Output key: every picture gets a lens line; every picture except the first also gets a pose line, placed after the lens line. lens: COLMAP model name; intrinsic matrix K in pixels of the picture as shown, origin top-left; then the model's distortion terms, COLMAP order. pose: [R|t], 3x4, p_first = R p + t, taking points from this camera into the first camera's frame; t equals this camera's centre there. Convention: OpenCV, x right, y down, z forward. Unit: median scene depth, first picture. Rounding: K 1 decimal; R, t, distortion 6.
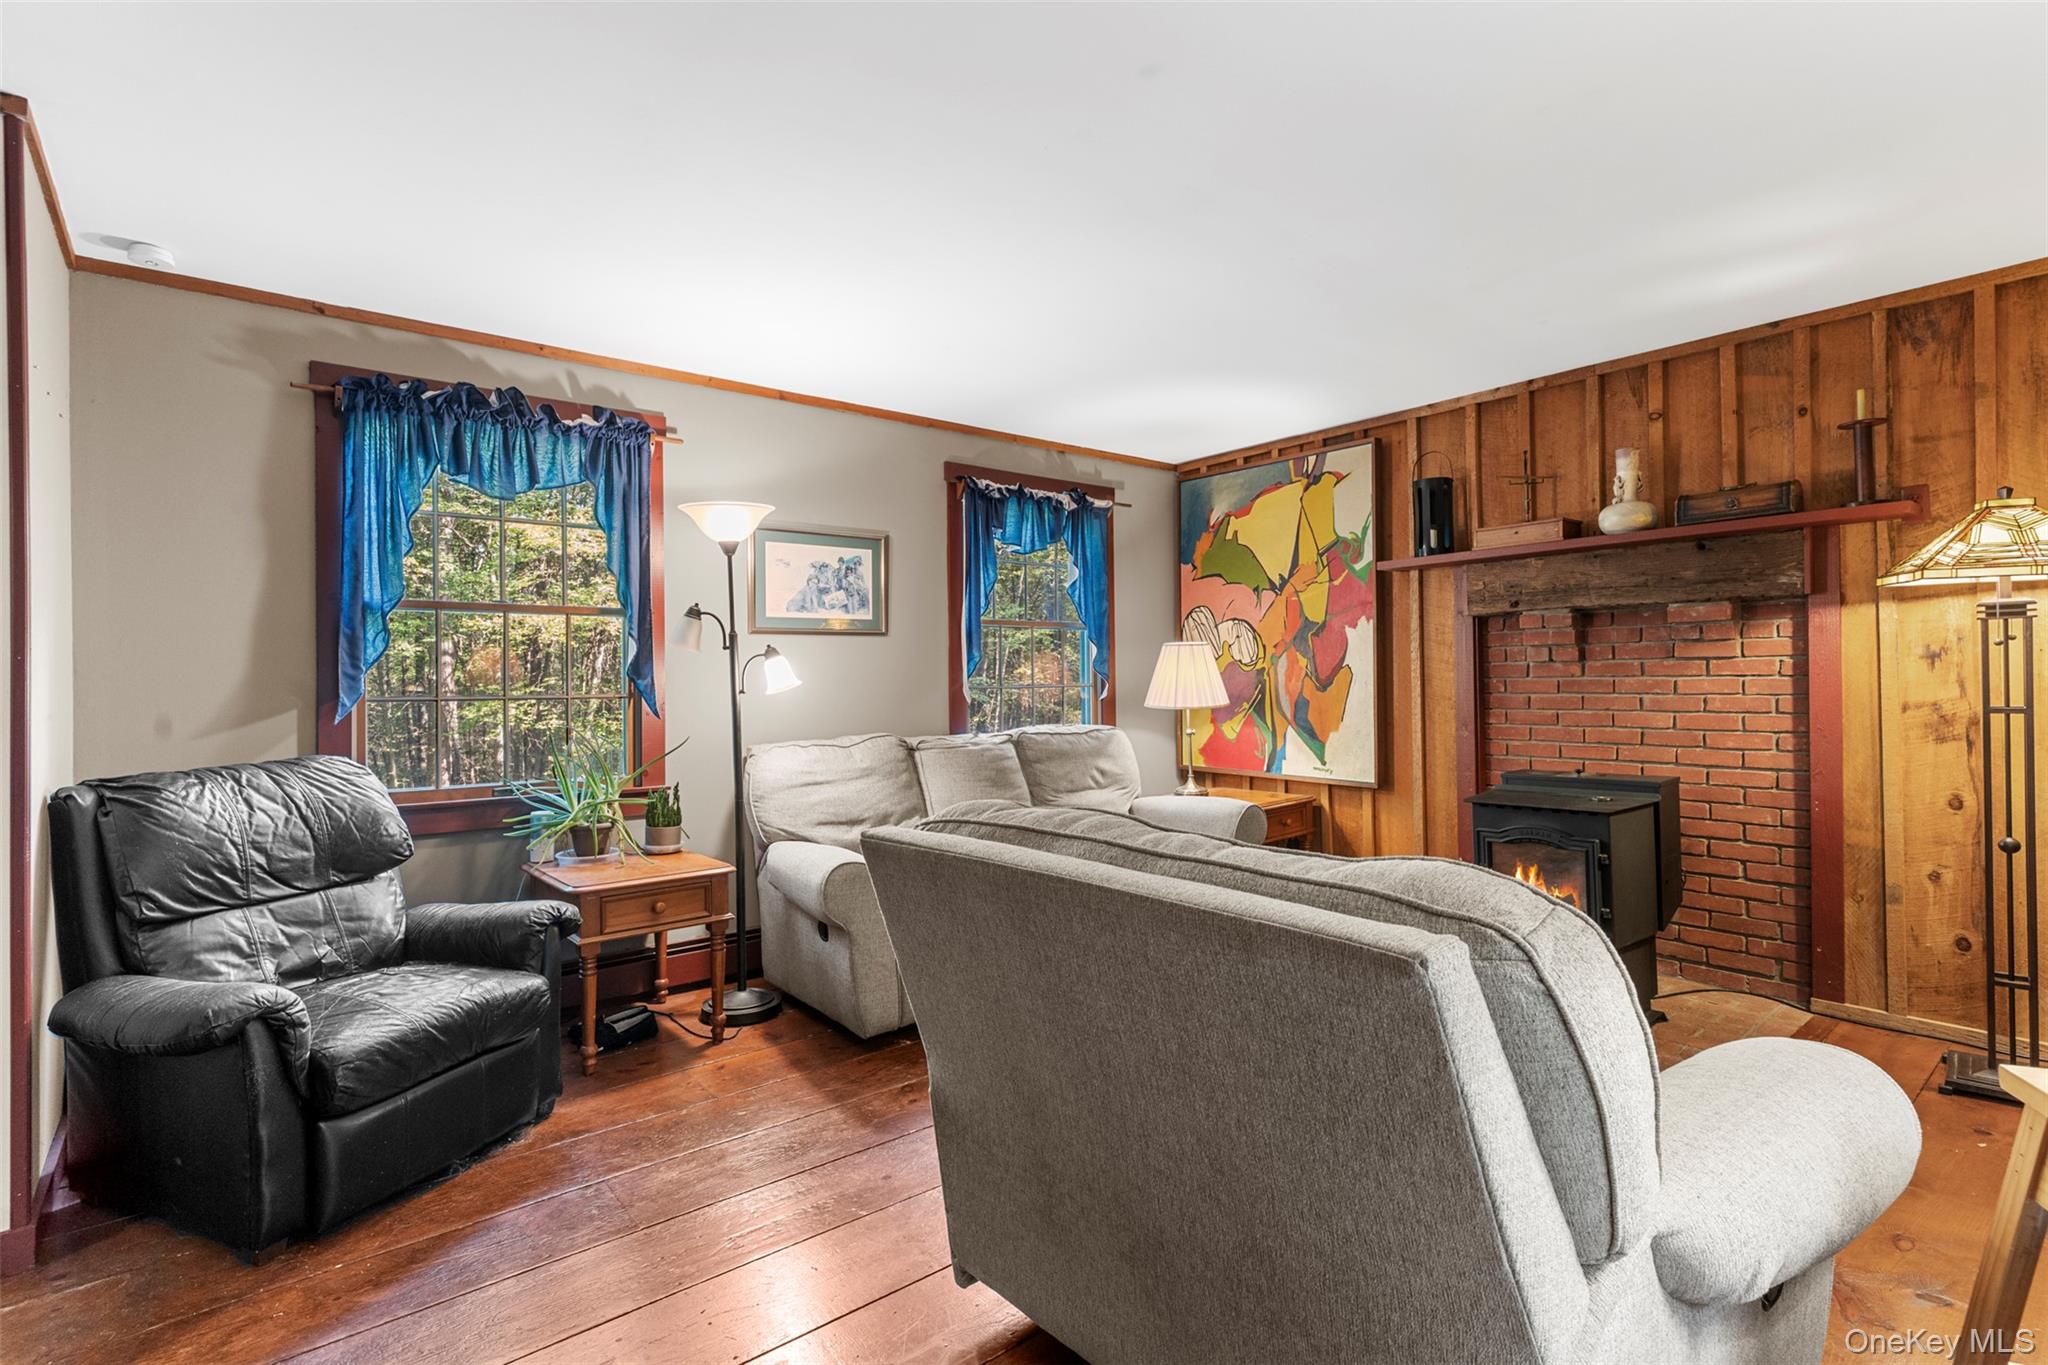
lens RADIAL K [[975.9, 0, 1027.4], [0, 975.9, 671.1], [0, 0, 1]] dist [0.000687, 0.000202]
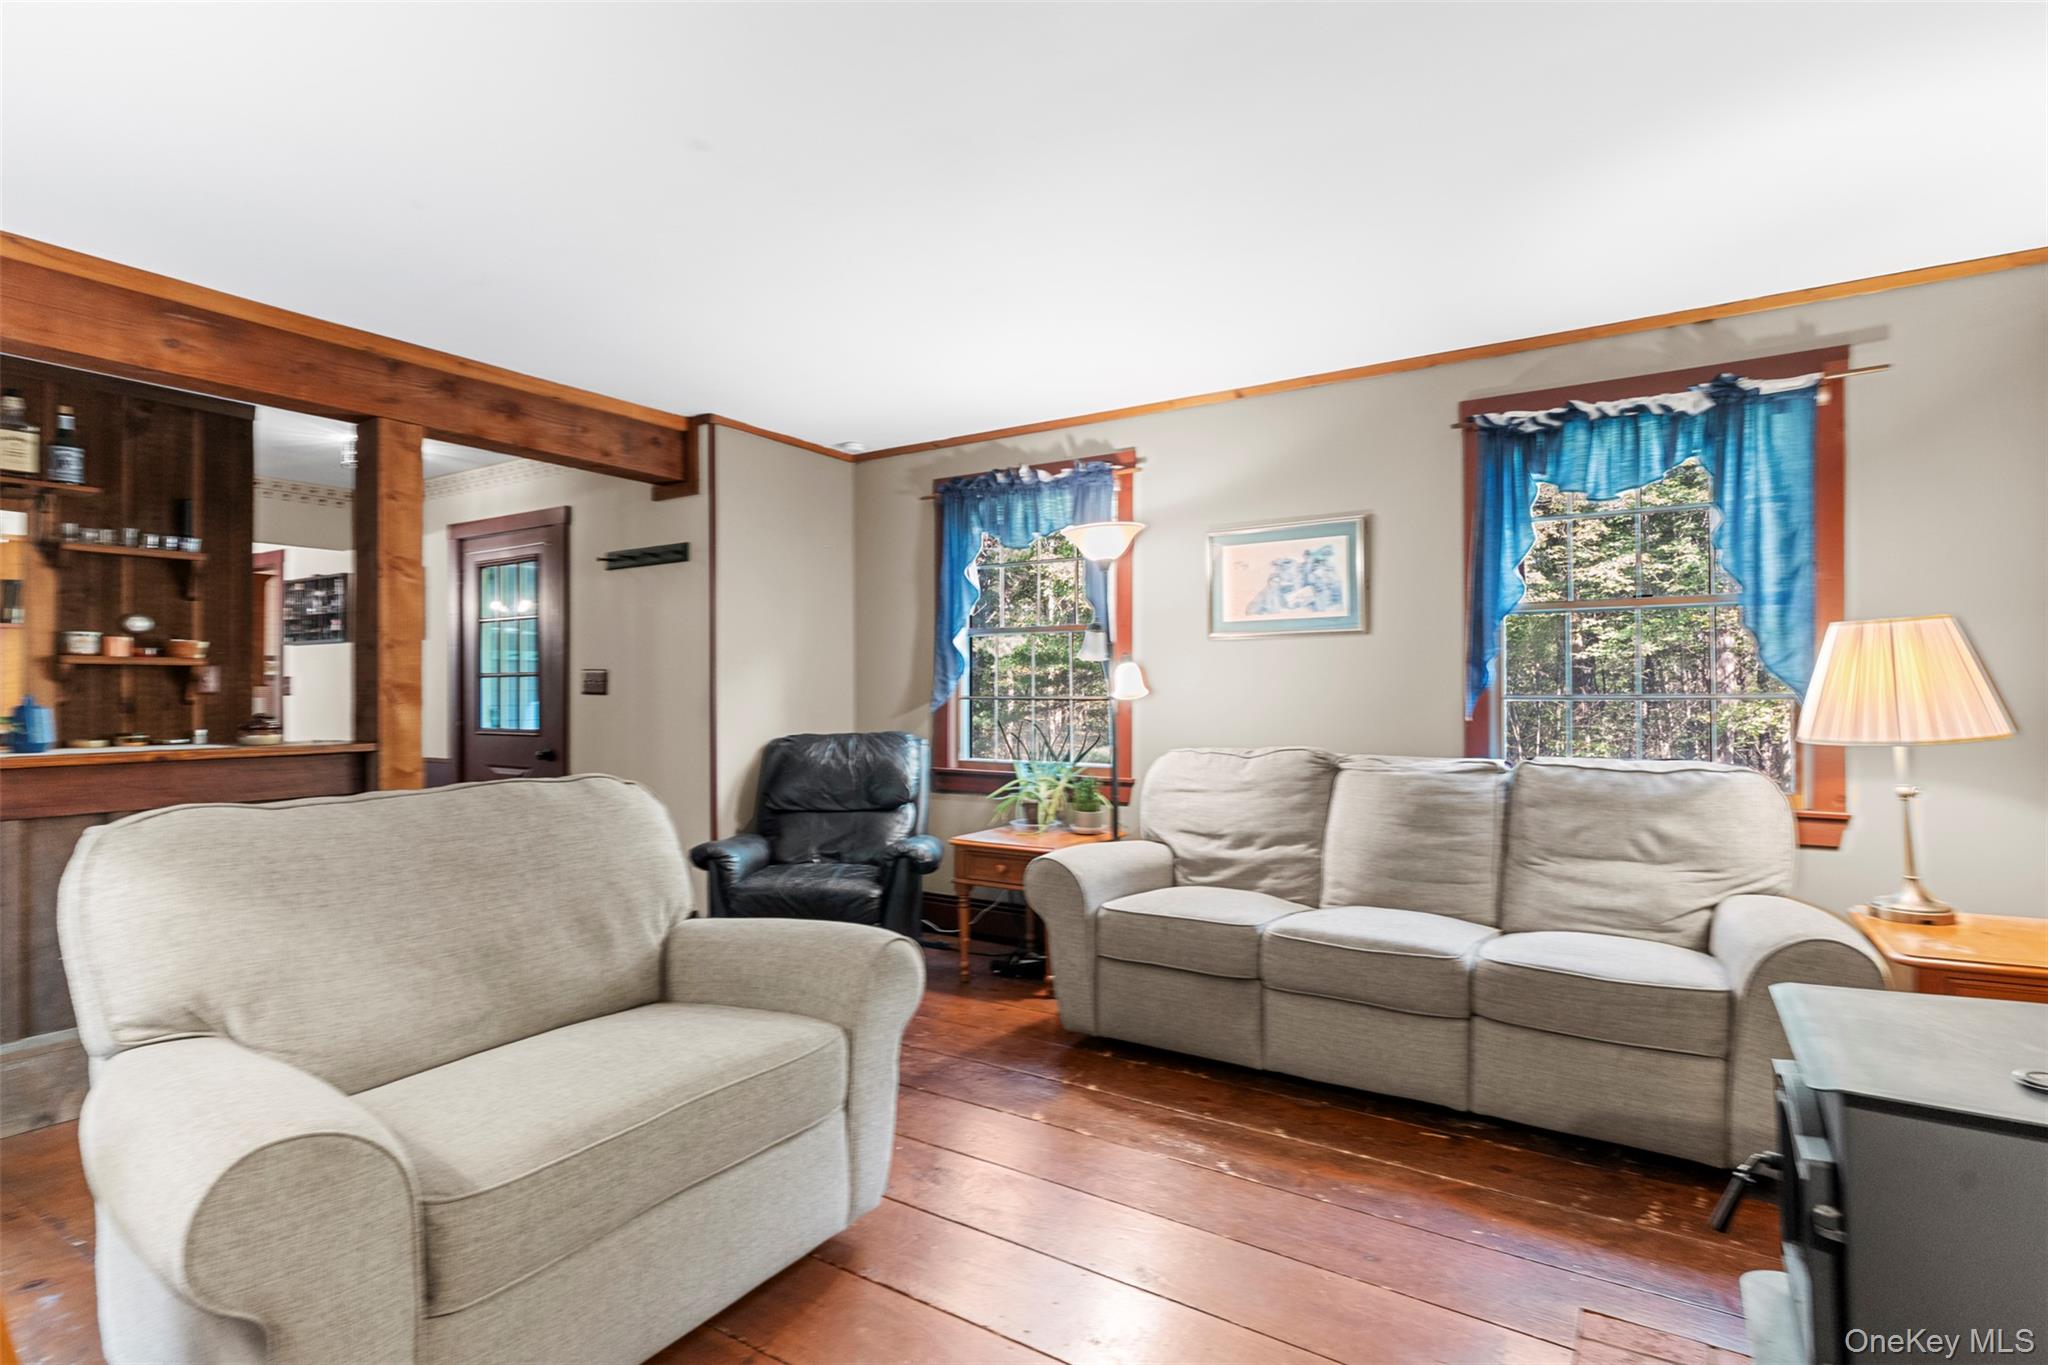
lens RADIAL K [[975.9, 0, 1029.3], [0, 975.9, 689.0], [0, 0, 1]] dist [0.000687, 0.000202]
pose [[0.323210, 0.011744, -0.946254, 0.572520], [0.008440, 0.999847, 0.015292, -0.003673], [0.946290, -0.012928, 0.323061, 0.455016]]
